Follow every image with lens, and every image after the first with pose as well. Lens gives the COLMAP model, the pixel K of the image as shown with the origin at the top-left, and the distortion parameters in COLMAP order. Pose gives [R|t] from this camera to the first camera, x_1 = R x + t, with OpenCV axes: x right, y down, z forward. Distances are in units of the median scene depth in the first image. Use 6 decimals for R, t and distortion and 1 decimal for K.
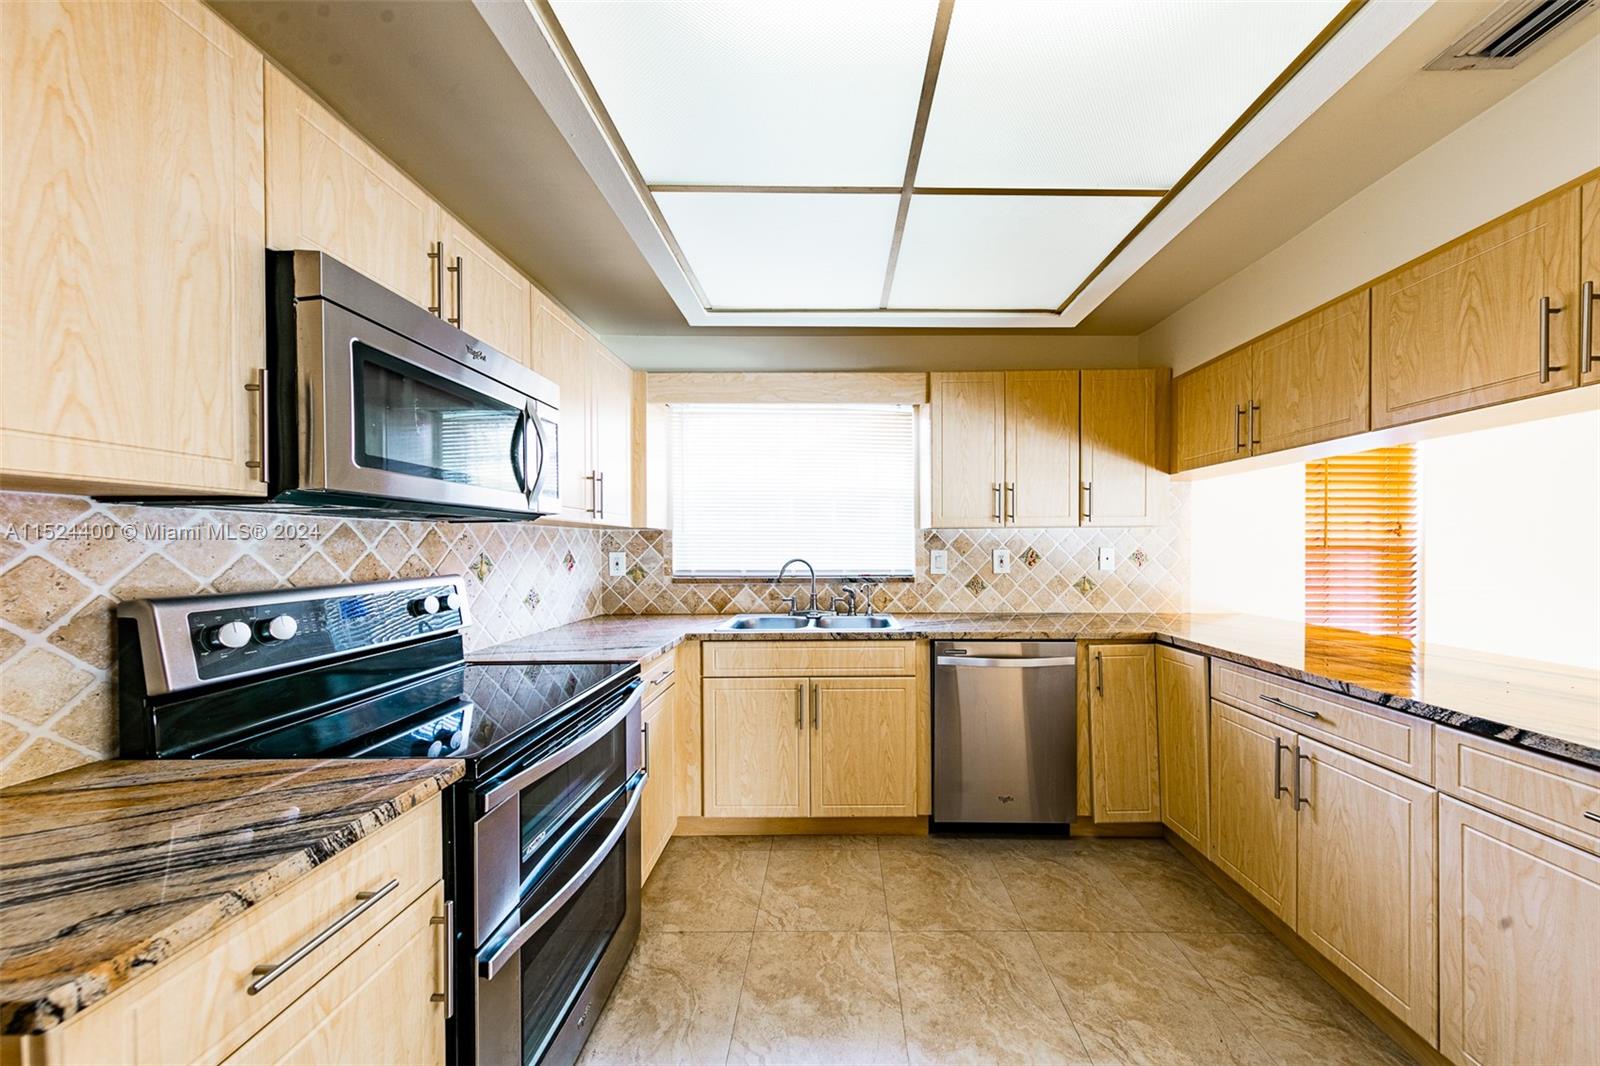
lens RADIAL K [[506.3, 0, 803.2], [0, 506.3, 546.3], [0, 0, 1]] dist [0.006285, -0.000191]
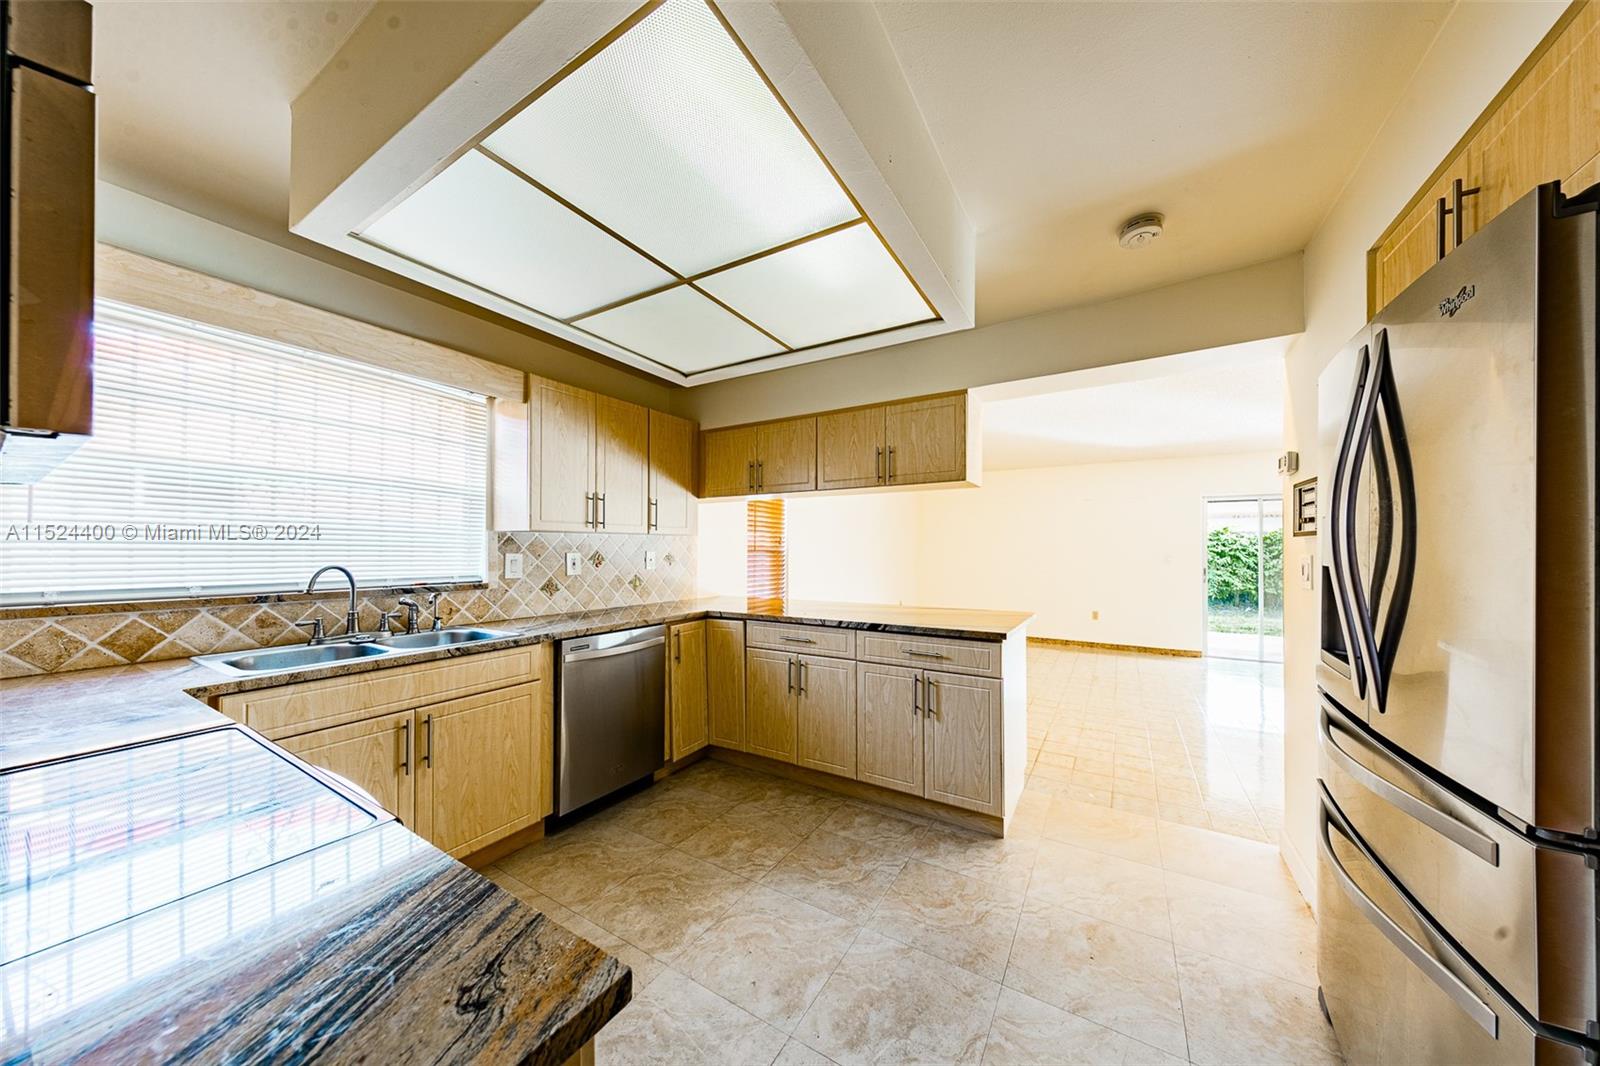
lens RADIAL K [[513.4, 0, 813.6], [0, 513.4, 540.6], [0, 0, 1]] dist [0.006540, -0.000076]
pose [[0.505474, 0.018281, 0.862648, -0.386618], [-0.001765, 0.999795, -0.020153, 0.002338], [-0.862840, 0.008664, 0.505403, 0.019440]]
